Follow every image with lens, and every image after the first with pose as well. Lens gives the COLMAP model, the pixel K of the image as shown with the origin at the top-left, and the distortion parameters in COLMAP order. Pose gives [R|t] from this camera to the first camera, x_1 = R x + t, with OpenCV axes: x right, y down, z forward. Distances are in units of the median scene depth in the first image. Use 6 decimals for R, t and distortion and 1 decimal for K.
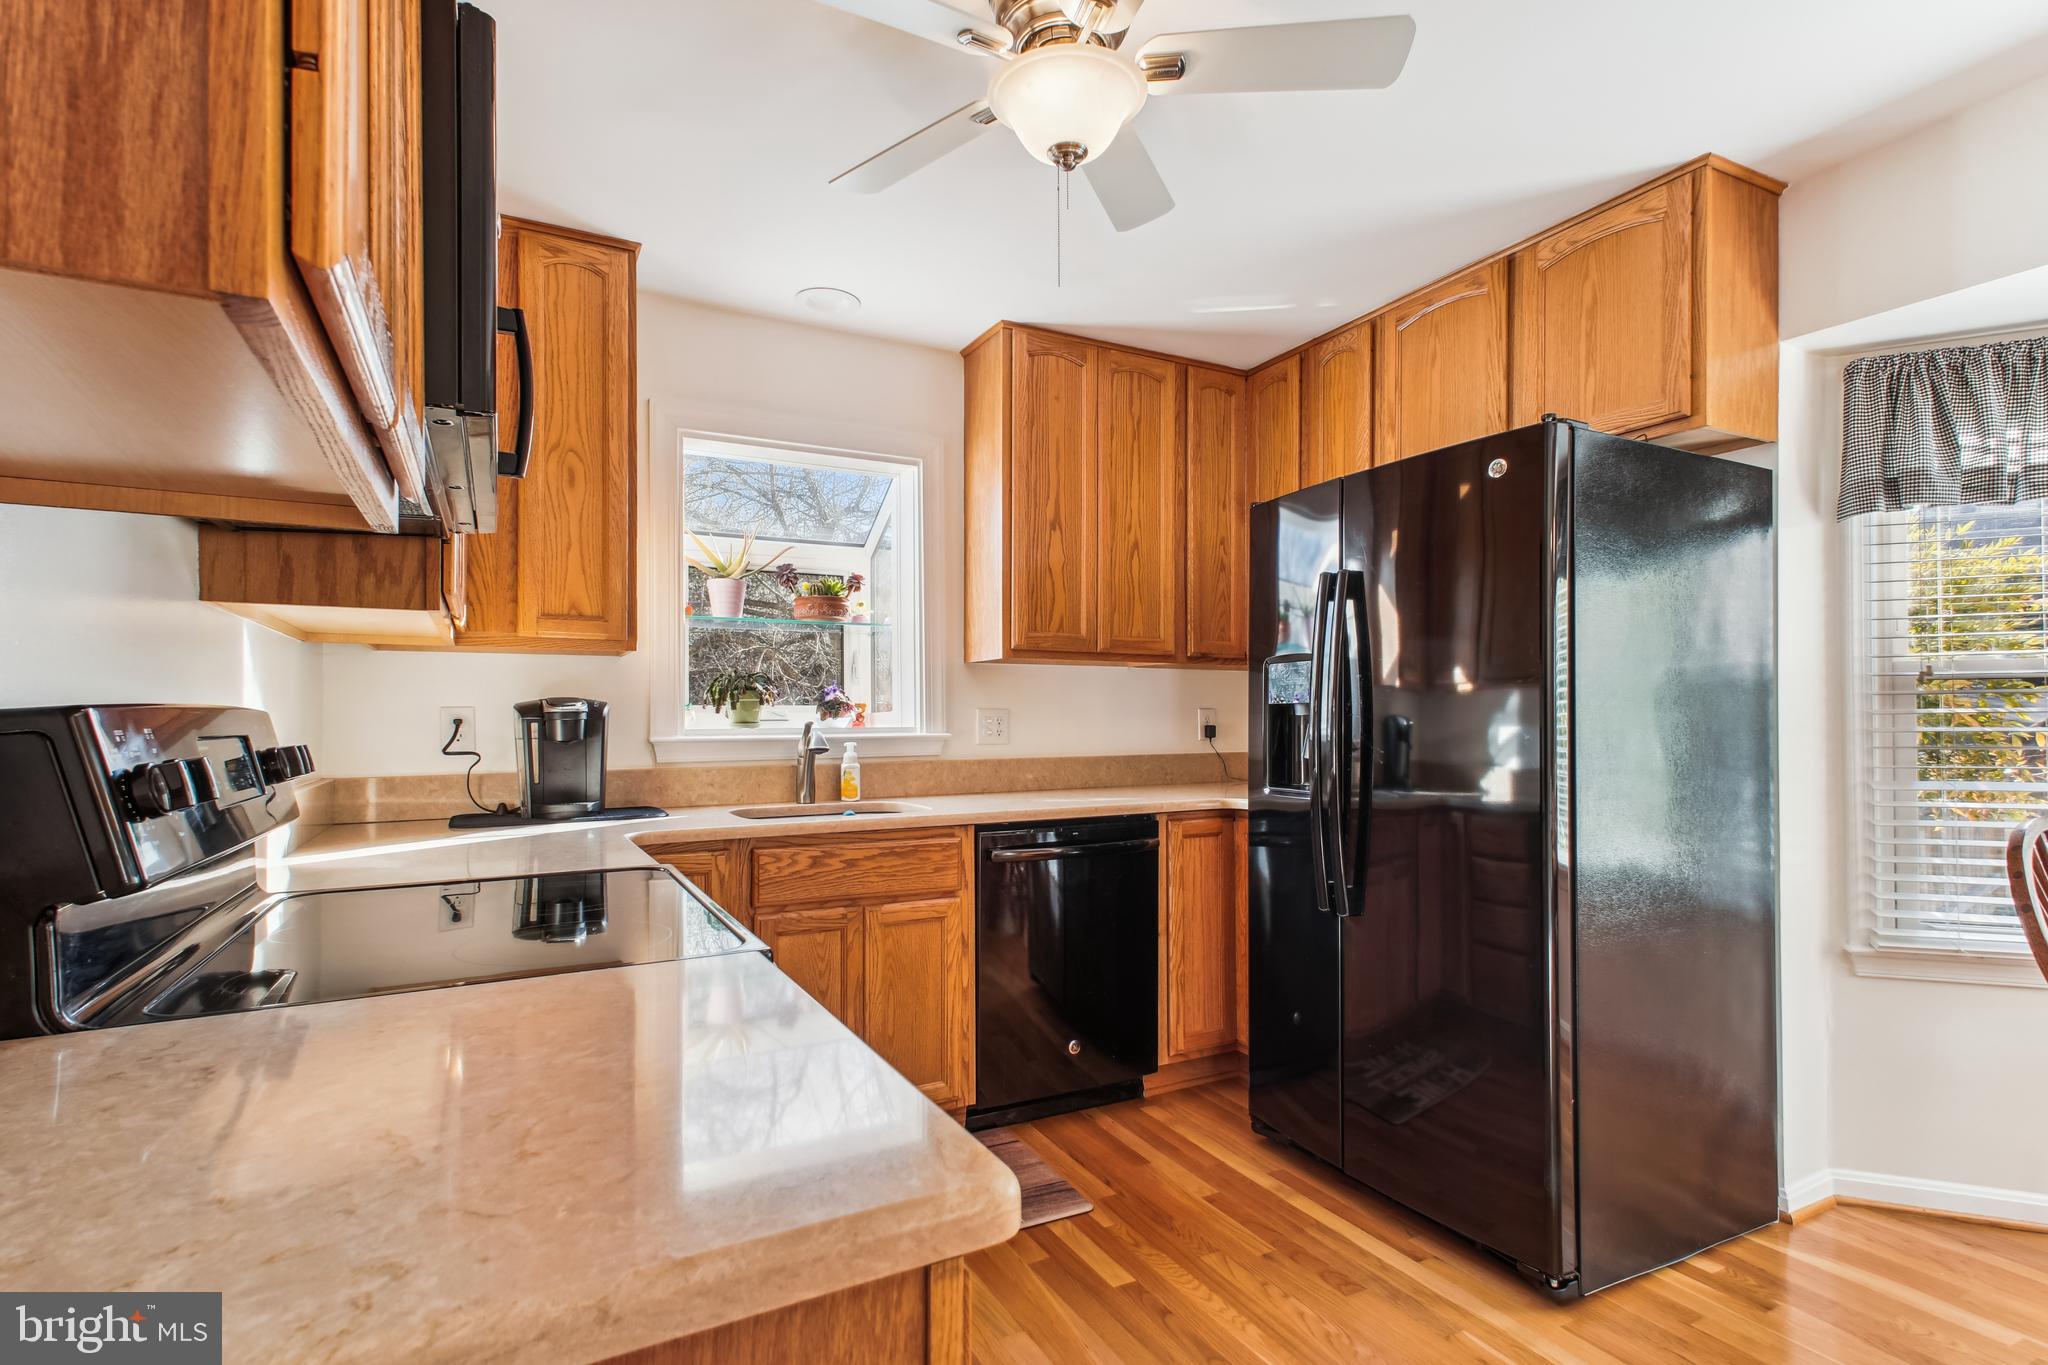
lens RADIAL K [[977.8, 0, 1021.0], [0, 977.8, 706.1], [0, 0, 1]] dist [0.031912, -0.014912]
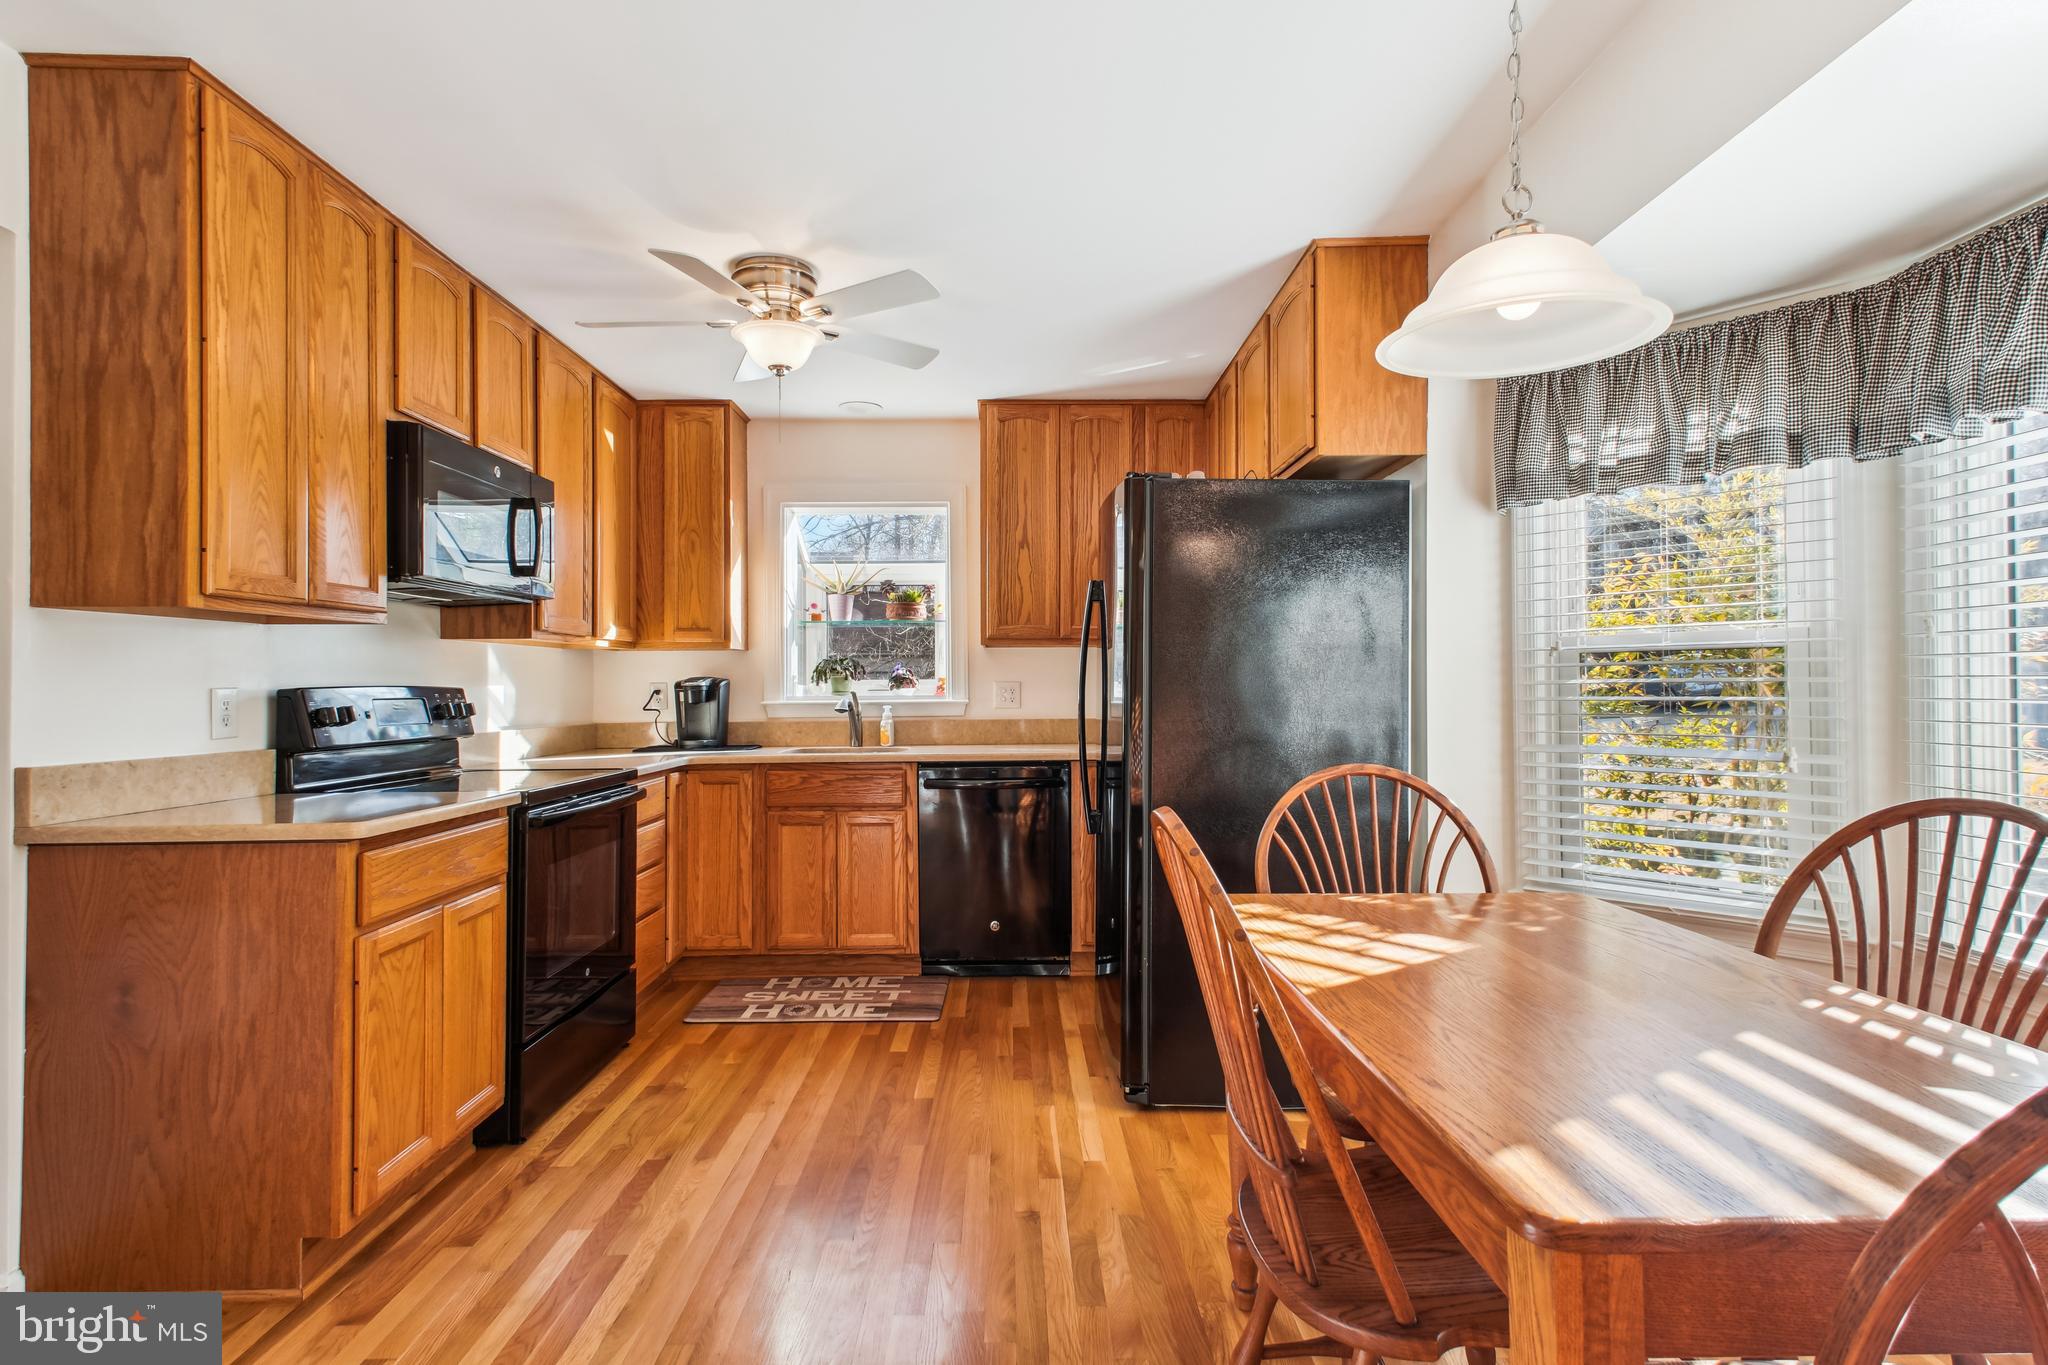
lens RADIAL K [[972.5, 0, 1027.9], [0, 972.5, 670.6], [0, 0, 1]] dist [0.034750, -0.011187]
pose [[0.894606, -0.009999, -0.446743, 0.808006], [0.008116, 0.999948, -0.006129, -0.005226], [0.446781, 0.001858, 0.894641, -0.240017]]
